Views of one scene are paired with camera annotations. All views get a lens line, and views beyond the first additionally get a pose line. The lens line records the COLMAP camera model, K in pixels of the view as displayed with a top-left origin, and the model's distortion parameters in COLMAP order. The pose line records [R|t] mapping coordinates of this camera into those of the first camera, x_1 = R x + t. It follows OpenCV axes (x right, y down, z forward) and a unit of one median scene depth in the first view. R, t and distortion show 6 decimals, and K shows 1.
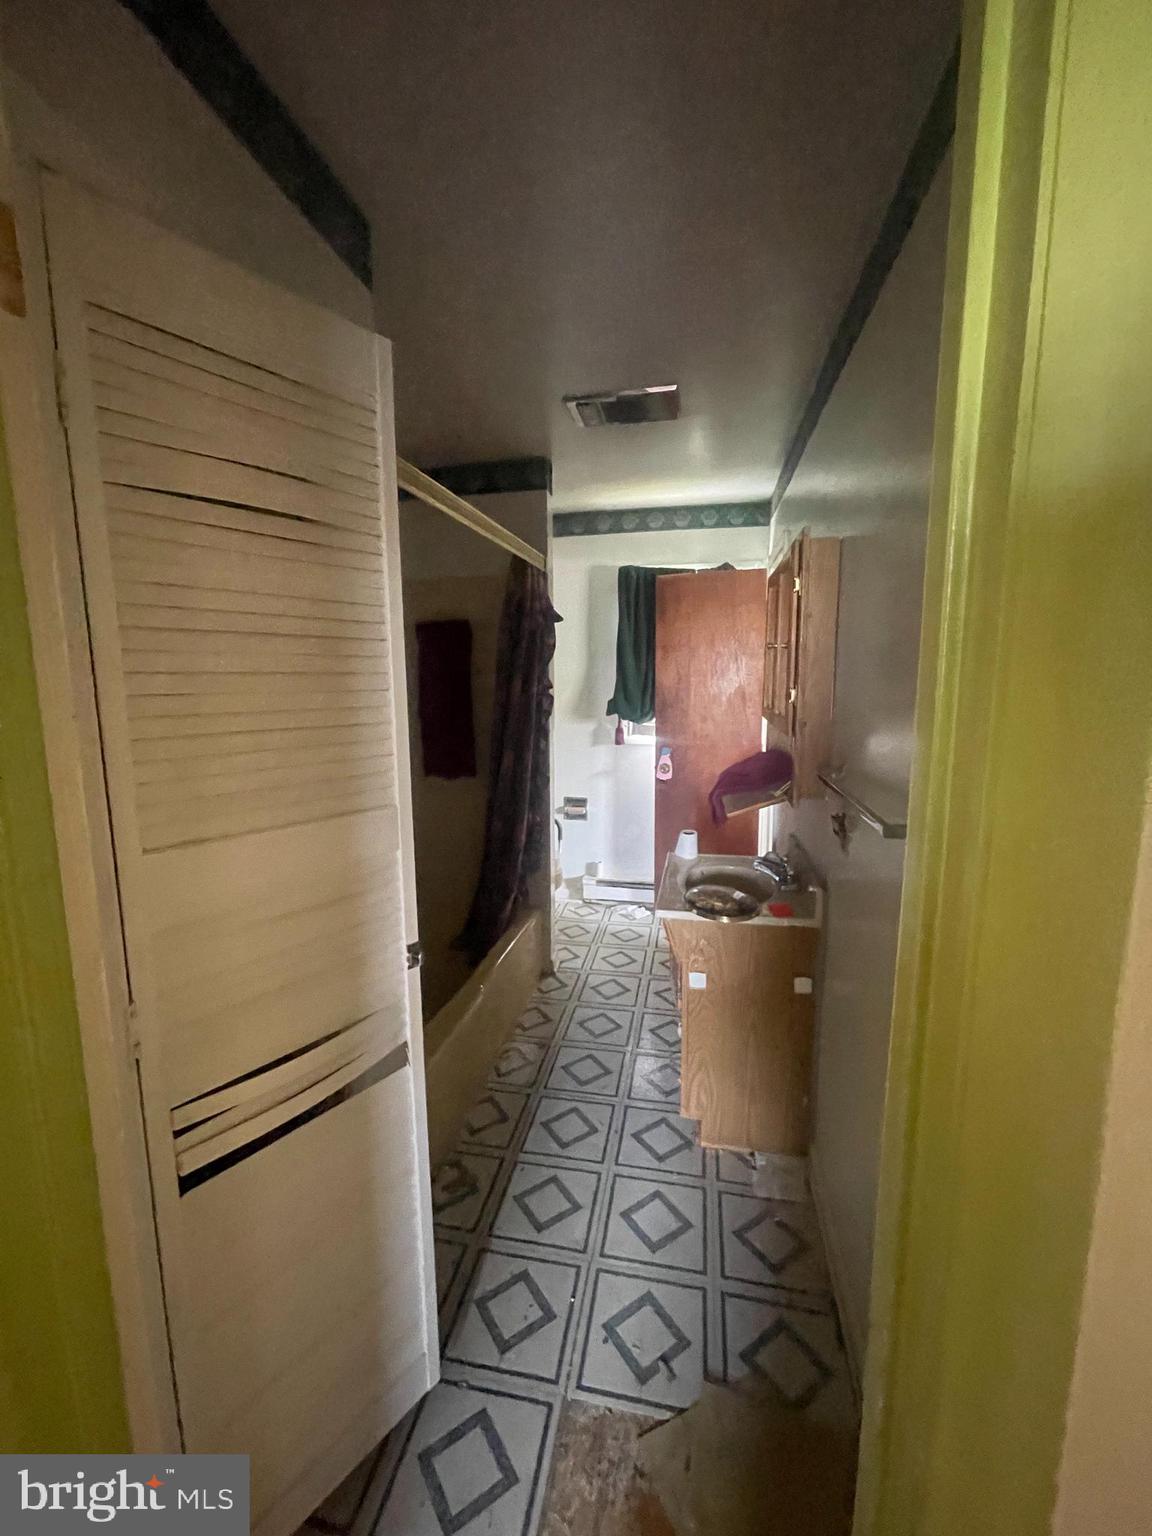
lens RADIAL K [[616.9, 0, 577.4], [0, 616.9, 764.1], [0, 0, 1]] dist [-0.002097, 0.000652]
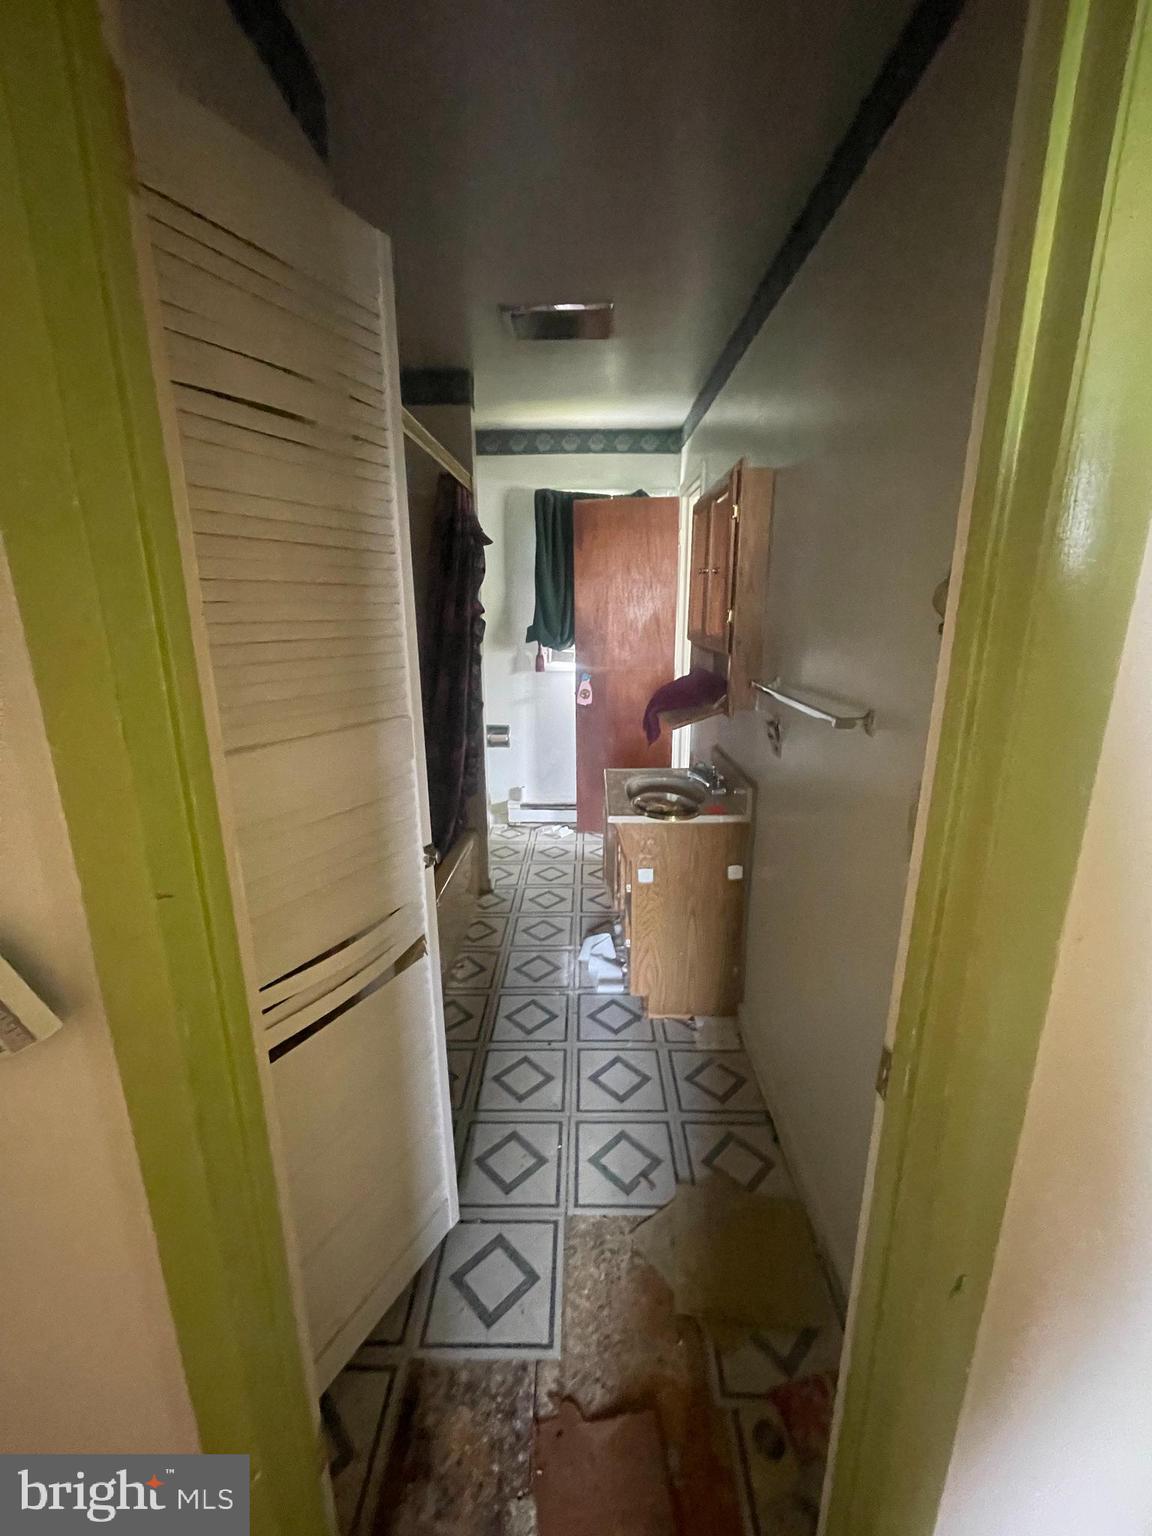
lens RADIAL K [[616.9, 0, 579.2], [0, 616.9, 764.0], [0, 0, 1]] dist [-0.002097, 0.000652]
pose [[0.982687, -0.043419, 0.180113, -0.120804], [0.024114, 0.993856, 0.108020, 0.024984], [-0.183697, -0.101807, 0.977697, -0.054462]]
